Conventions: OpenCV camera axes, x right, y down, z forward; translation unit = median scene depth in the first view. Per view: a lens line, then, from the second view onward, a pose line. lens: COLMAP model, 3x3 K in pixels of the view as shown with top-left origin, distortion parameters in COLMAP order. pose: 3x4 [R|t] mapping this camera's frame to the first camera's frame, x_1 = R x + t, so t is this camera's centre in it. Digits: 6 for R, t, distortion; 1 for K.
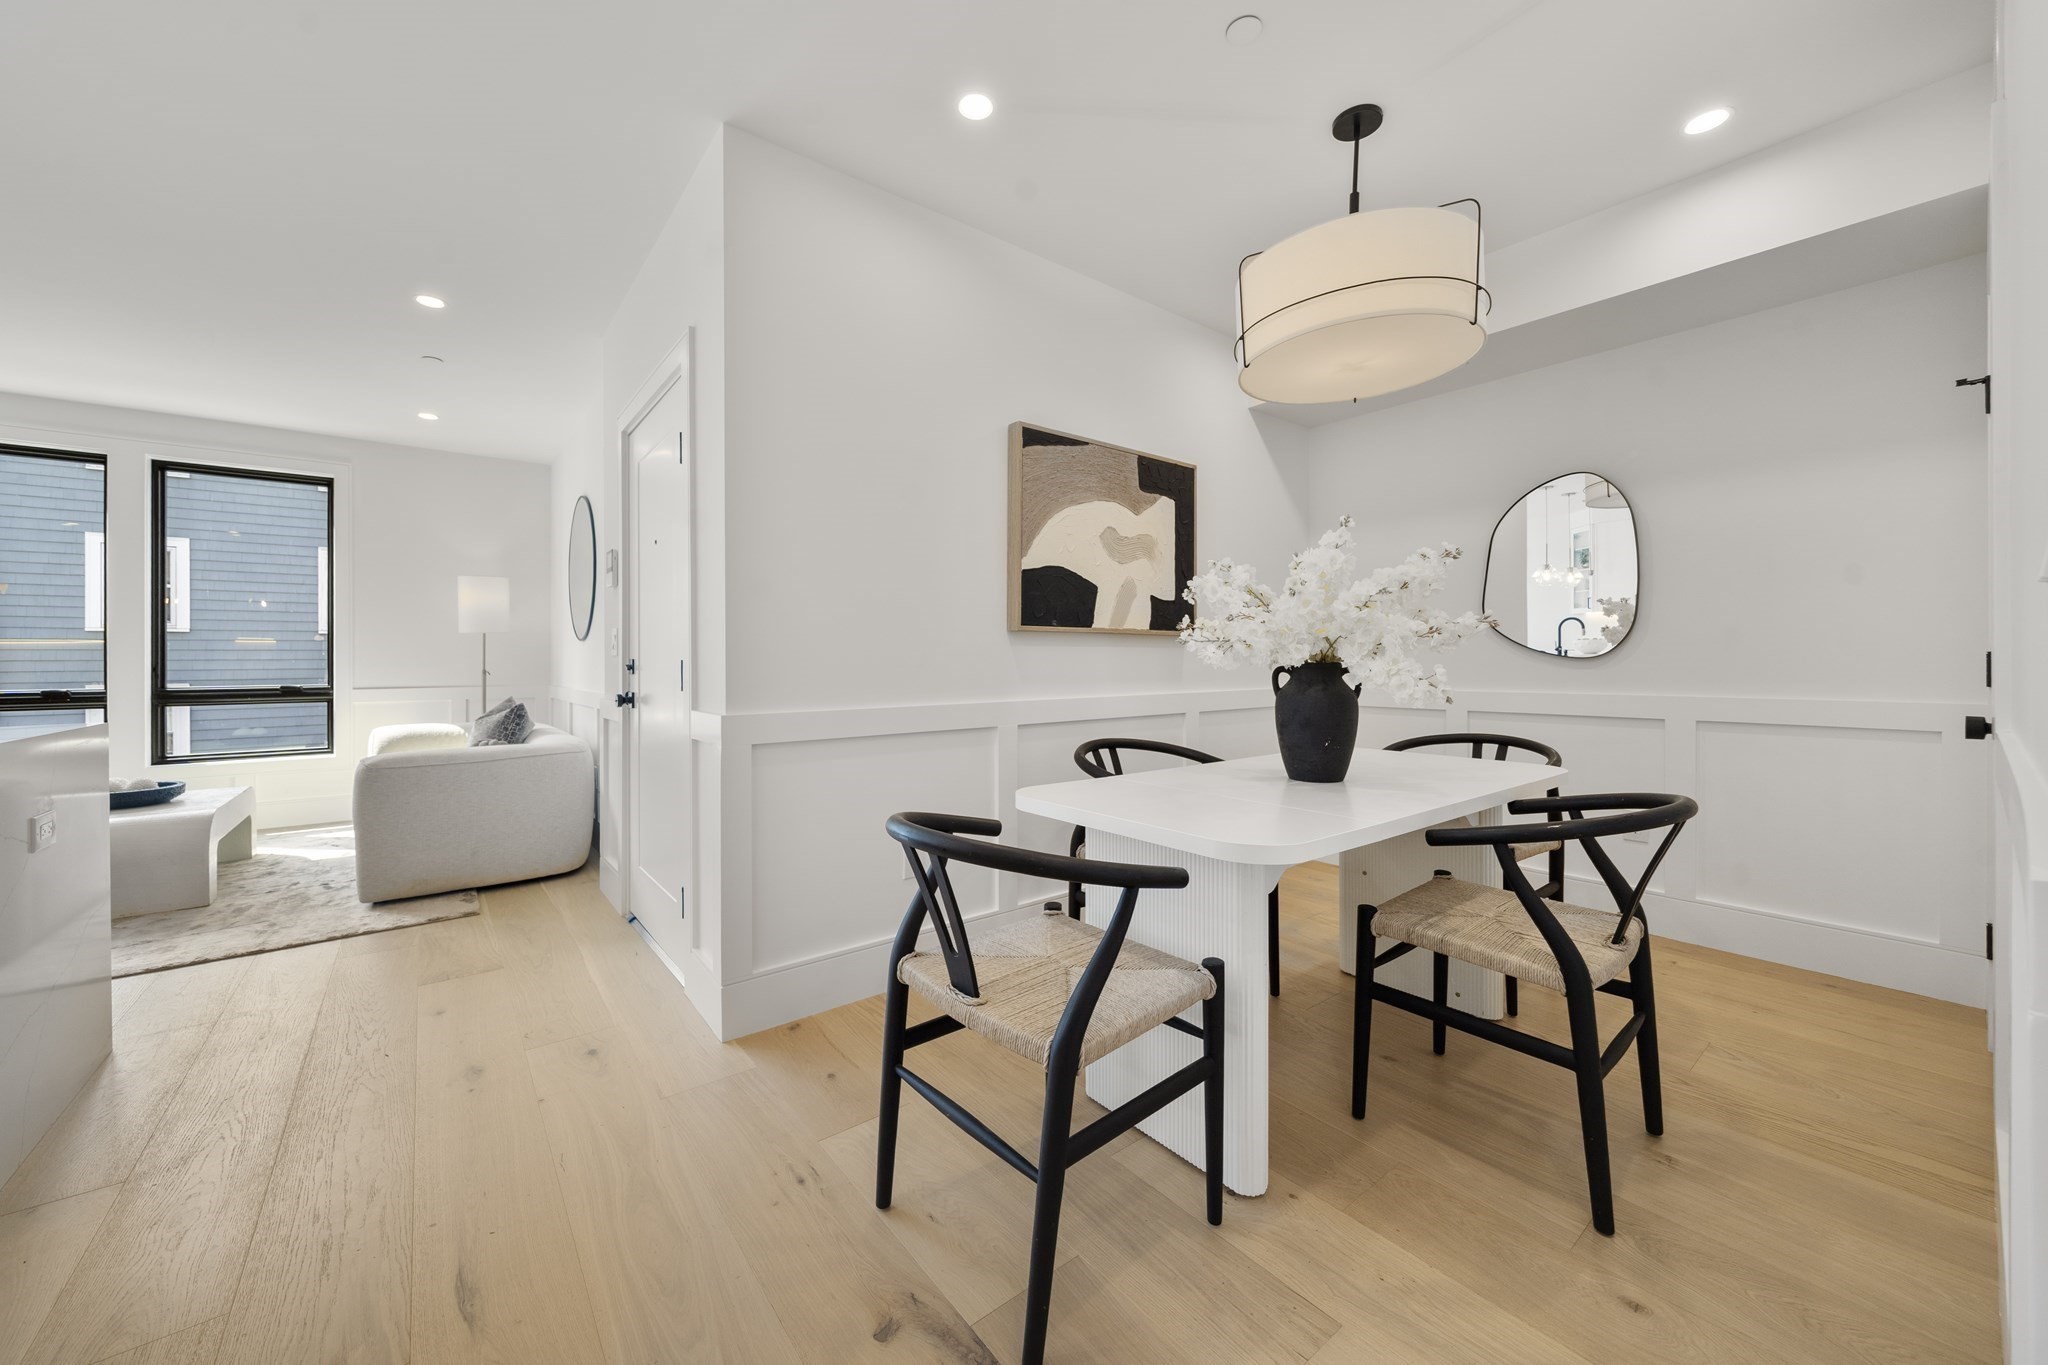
lens RADIAL K [[792.9, 0, 1021.8], [0, 792.9, 666.3], [0, 0, 1]] dist [-0.002417, -0.001025]
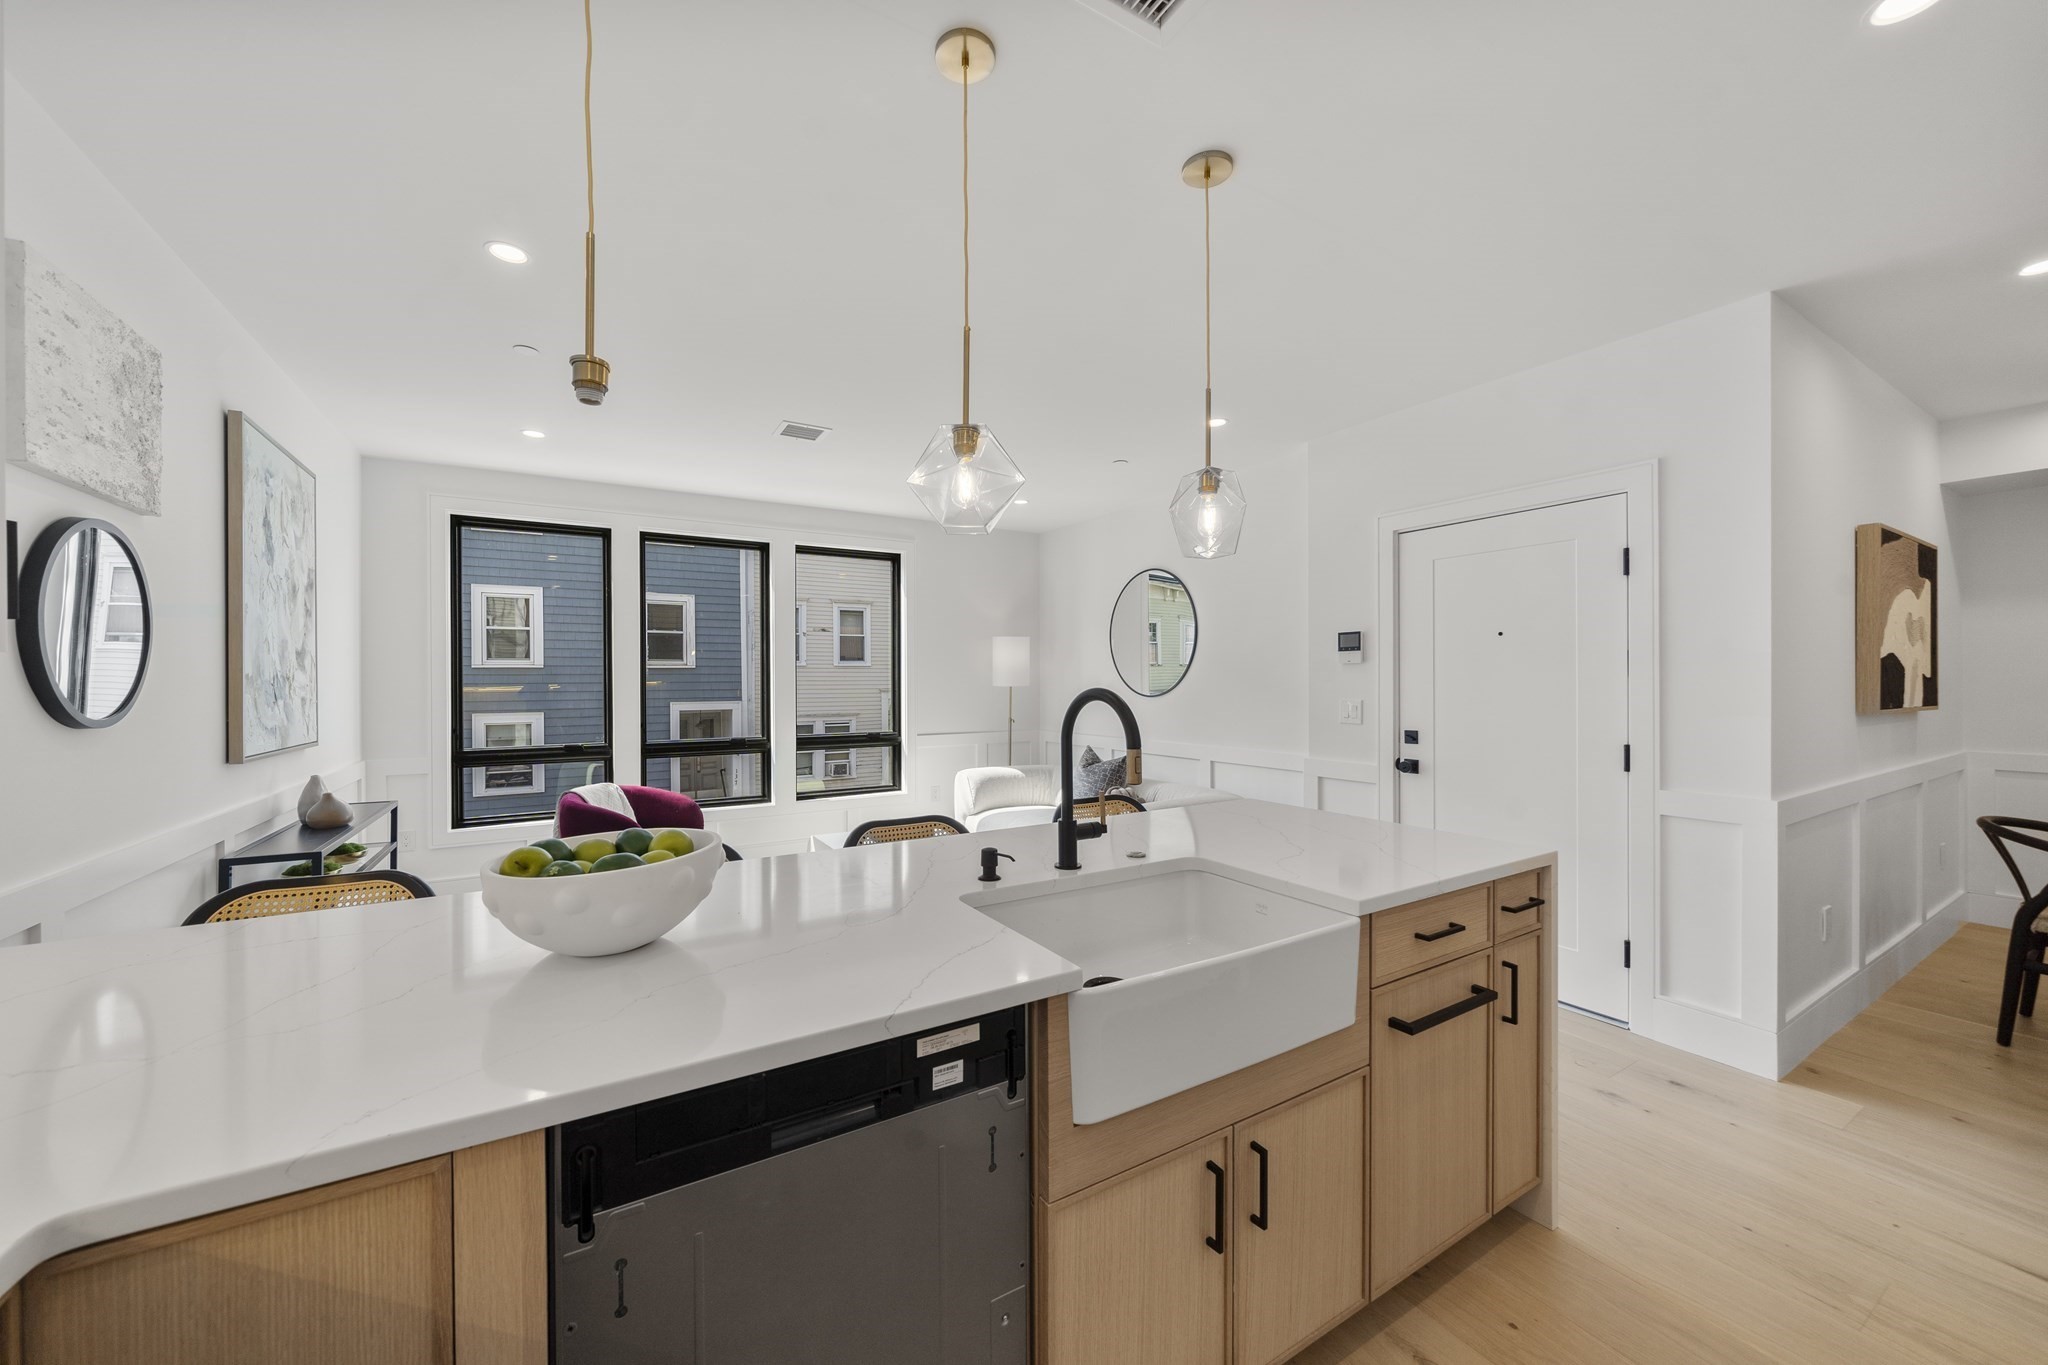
lens RADIAL K [[753.6, 0, 1023.7], [0, 753.6, 679.6], [0, 0, 1]] dist [0.006341, 0.000401]
pose [[0.994976, -0.000754, -0.100116, -0.551630], [0.000127, 0.999980, -0.006266, -0.044614], [0.100118, 0.006222, 0.994956, -0.079267]]
